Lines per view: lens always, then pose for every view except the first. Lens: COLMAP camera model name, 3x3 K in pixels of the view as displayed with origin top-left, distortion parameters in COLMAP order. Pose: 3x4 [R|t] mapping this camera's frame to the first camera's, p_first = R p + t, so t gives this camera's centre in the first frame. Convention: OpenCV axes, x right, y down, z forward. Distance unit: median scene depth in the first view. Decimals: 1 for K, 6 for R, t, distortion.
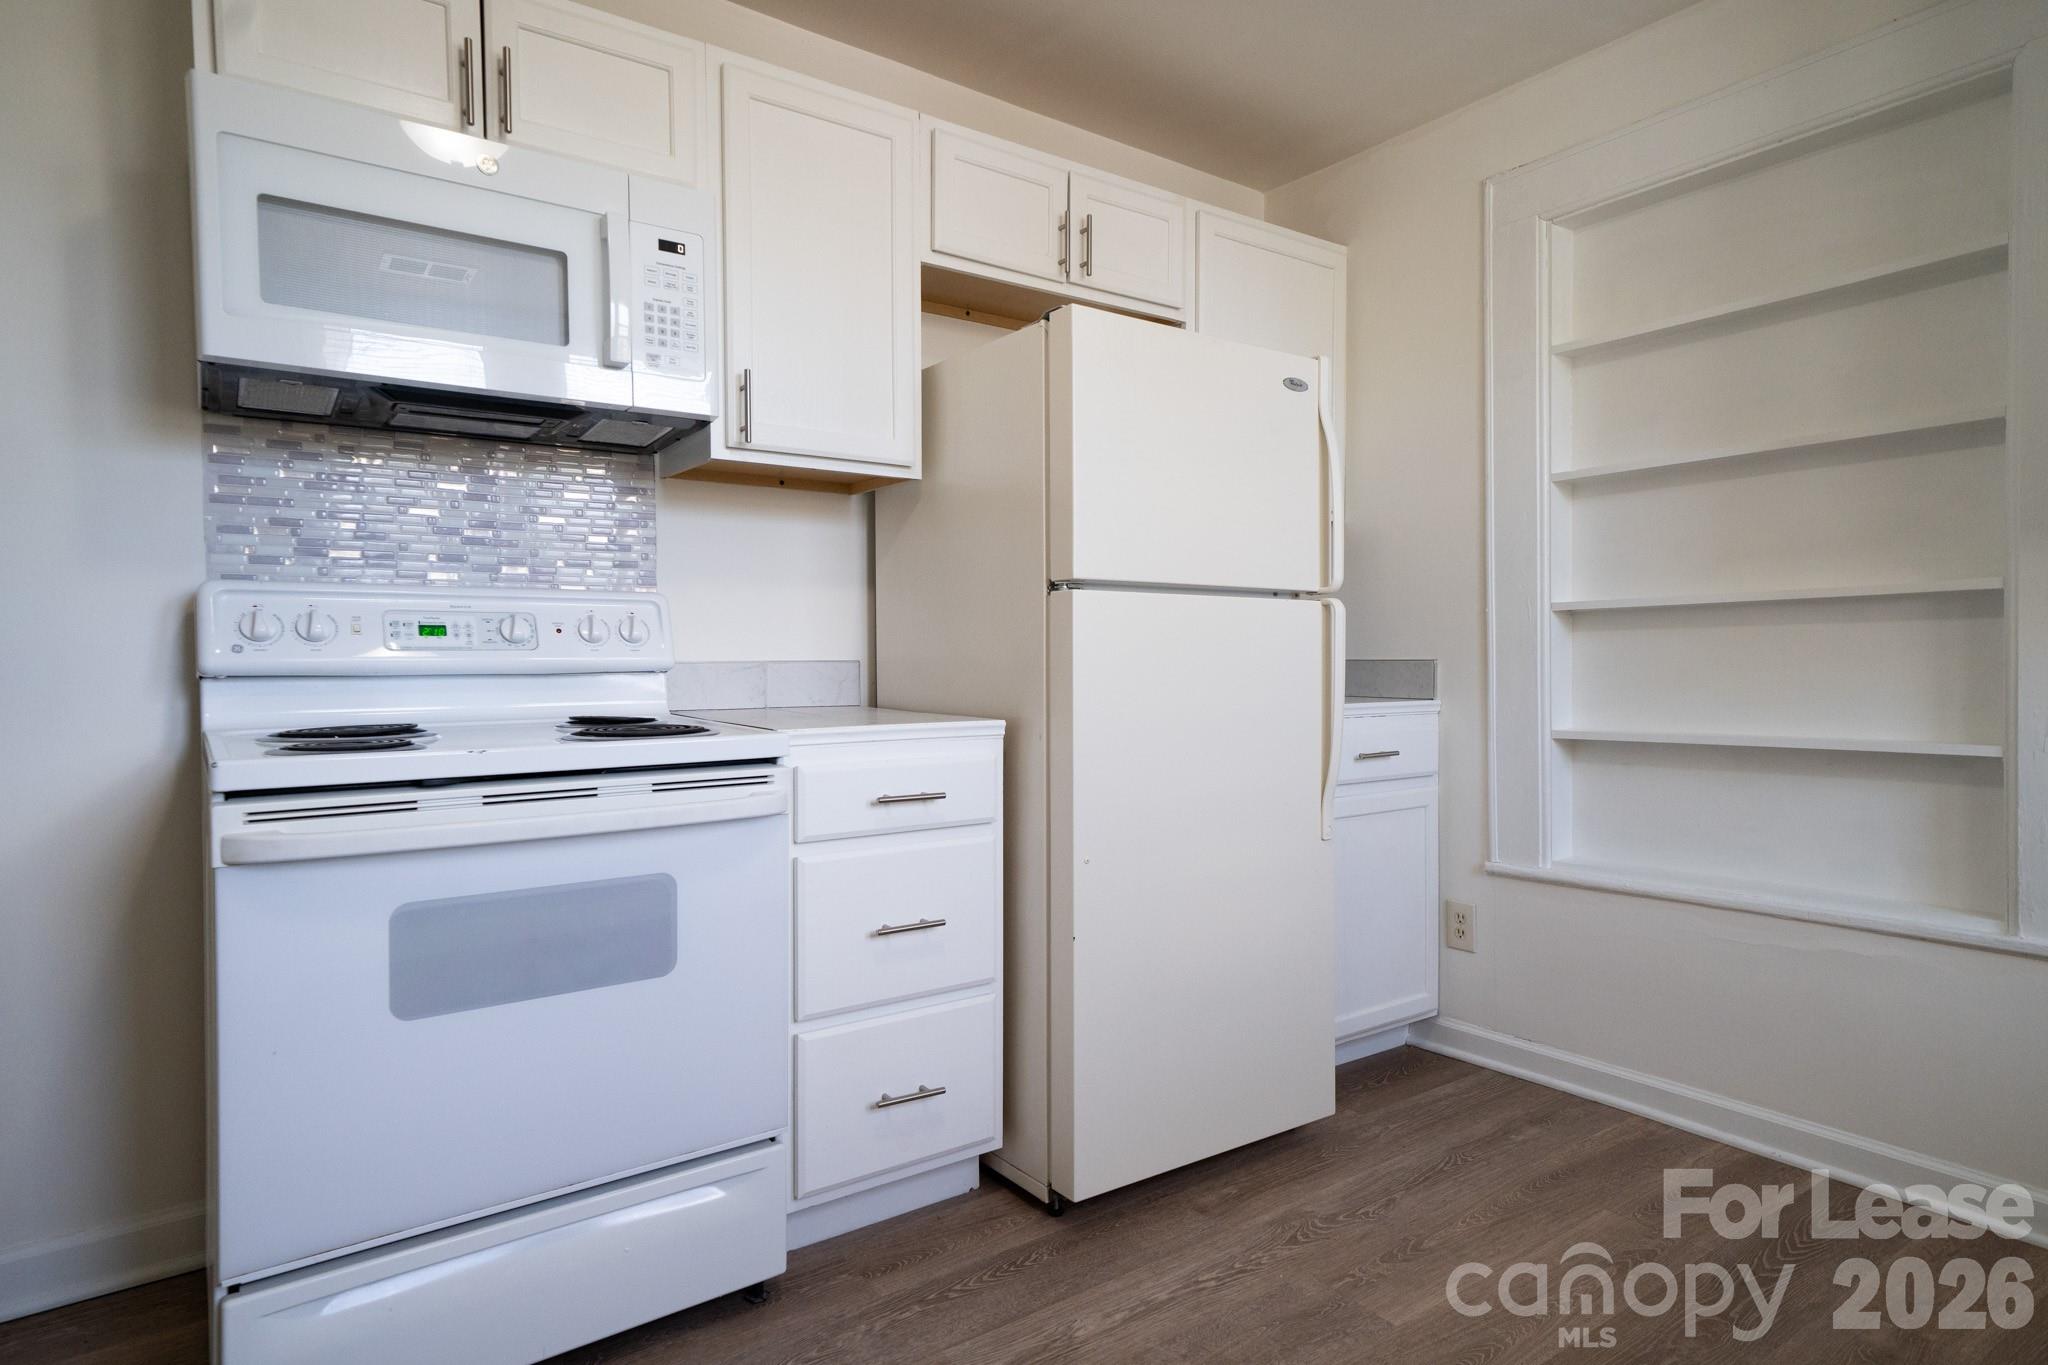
lens RADIAL K [[1151.6, 0, 1024.0], [0, 1151.6, 682.5], [0, 0, 1]] dist [0.025196, 0.000319]
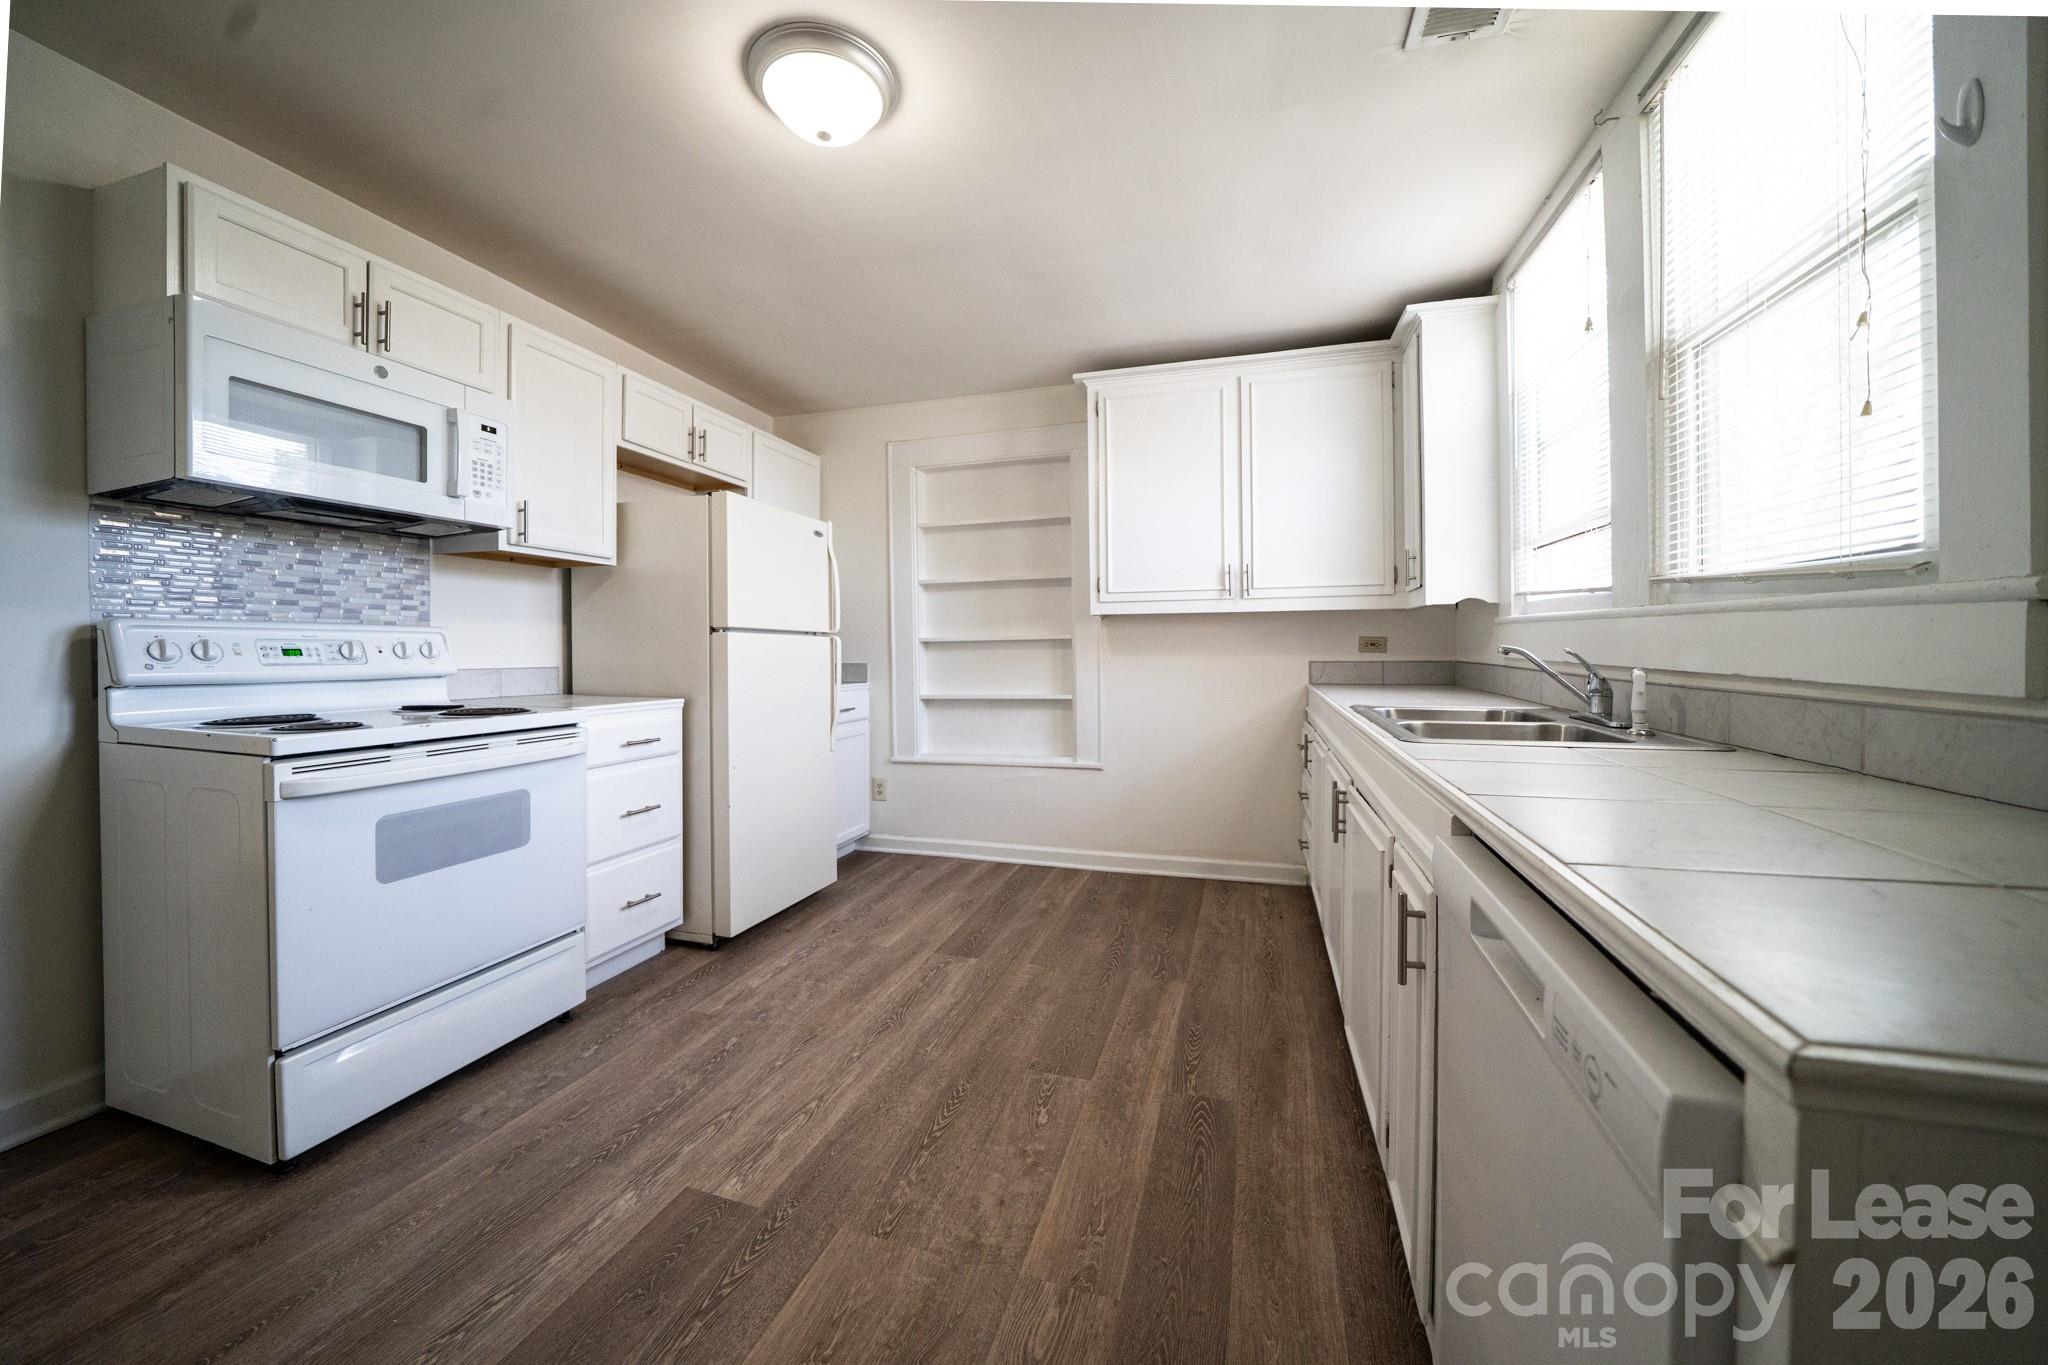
lens RADIAL K [[756.0, 0, 1018.7], [0, 756.0, 660.4], [0, 0, 1]] dist [-0.000119, 0.000005]
pose [[0.796054, -0.004721, 0.605207, -0.331909], [0.012000, 0.999896, -0.007985, -0.014281], [-0.605106, 0.013619, 0.796028, -0.333929]]
